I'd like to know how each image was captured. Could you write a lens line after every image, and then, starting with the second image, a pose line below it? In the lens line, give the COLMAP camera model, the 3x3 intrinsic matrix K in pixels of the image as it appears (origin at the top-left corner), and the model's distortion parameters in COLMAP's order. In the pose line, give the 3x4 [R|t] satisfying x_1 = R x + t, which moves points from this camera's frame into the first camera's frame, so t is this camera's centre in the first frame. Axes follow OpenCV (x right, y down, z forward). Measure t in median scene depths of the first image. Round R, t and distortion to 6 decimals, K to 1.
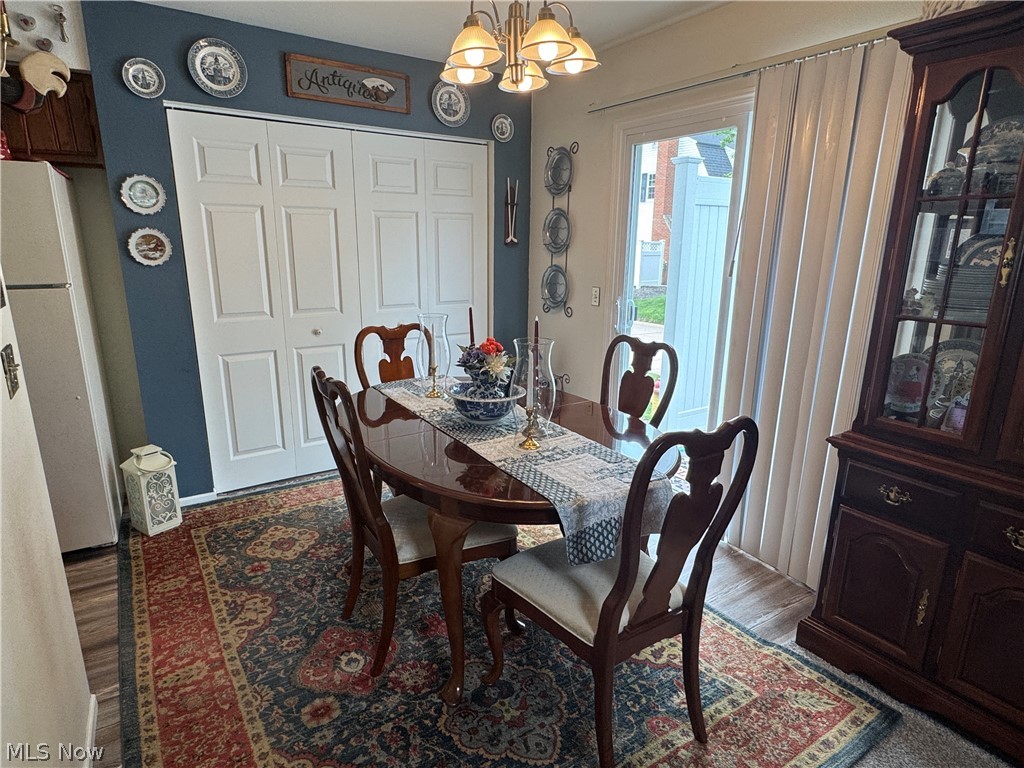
lens RADIAL K [[576.8, 0, 512.0], [0, 576.8, 384.0], [0, 0, 1]] dist [-0.001752, -0.000273]
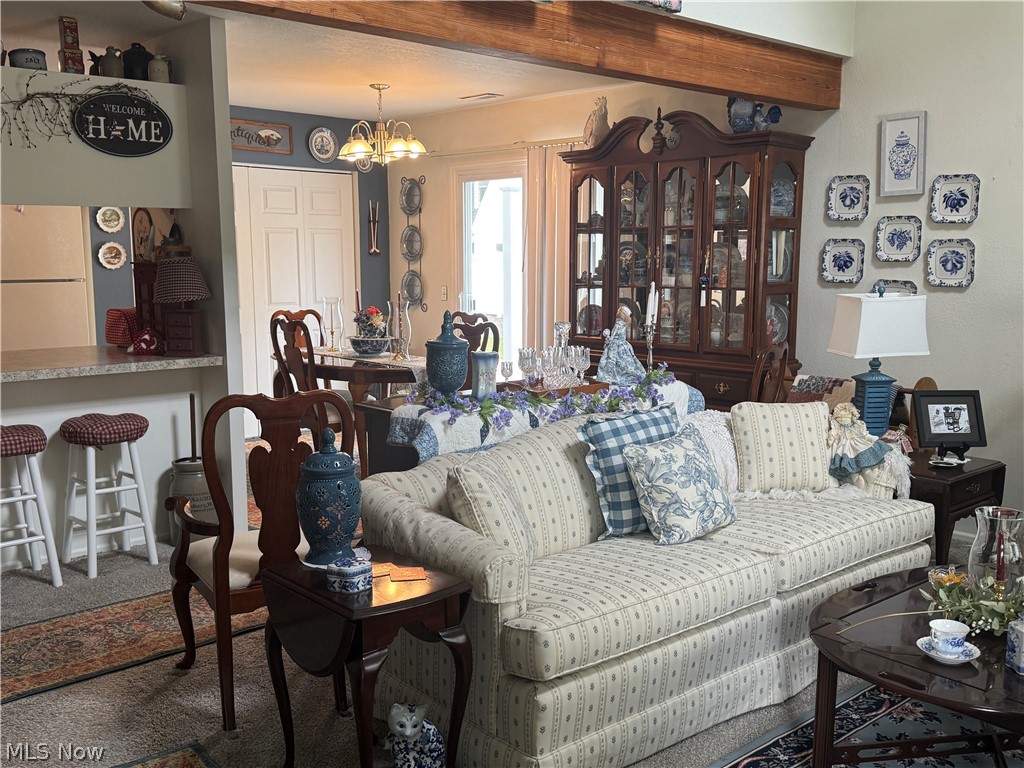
lens RADIAL K [[1009.6, 0, 512.0], [0, 1009.6, 384.0], [0, 0, 1]] dist [0.195850, -0.422945]
pose [[0.987018, -0.030384, 0.157710, -0.068552], [0.048521, 0.992472, -0.112455, 0.317247], [-0.153106, 0.118647, 0.981061, -1.239997]]
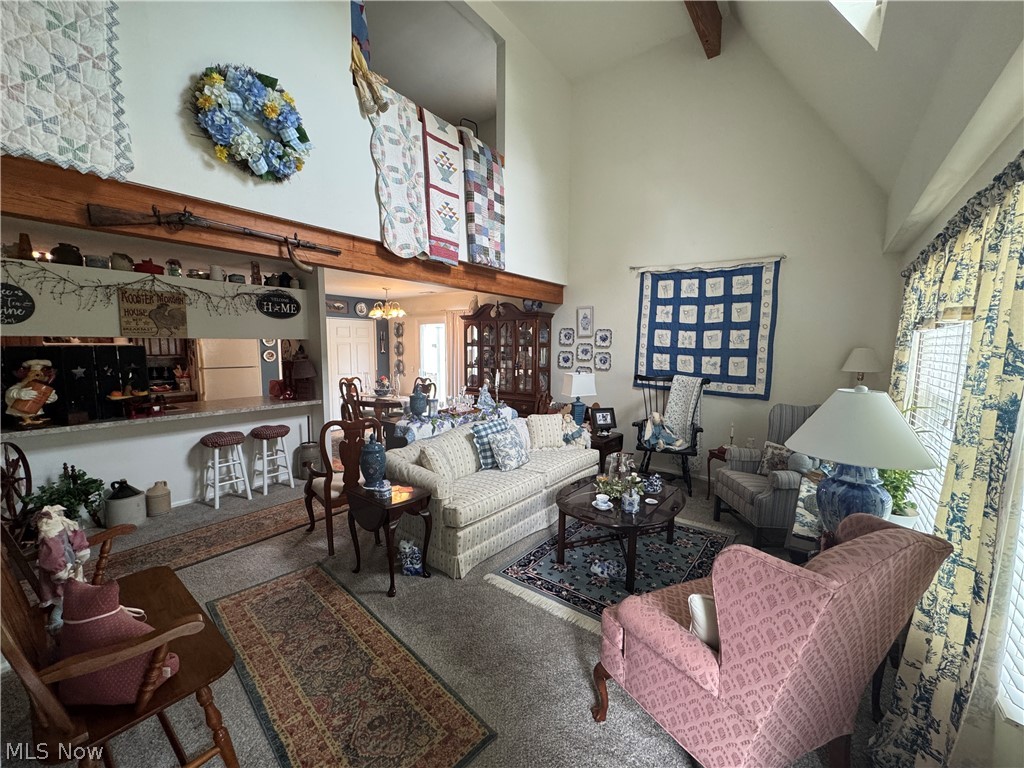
lens RADIAL K [[412.1, 0, 512.0], [0, 412.1, 384.0], [0, 0, 1]] dist [-0.000162, -0.000001]
pose [[0.943908, -0.037434, 0.328081, -0.085740], [0.088133, 0.986071, -0.141053, 0.301374], [-0.318231, 0.162056, 0.934059, -1.291860]]
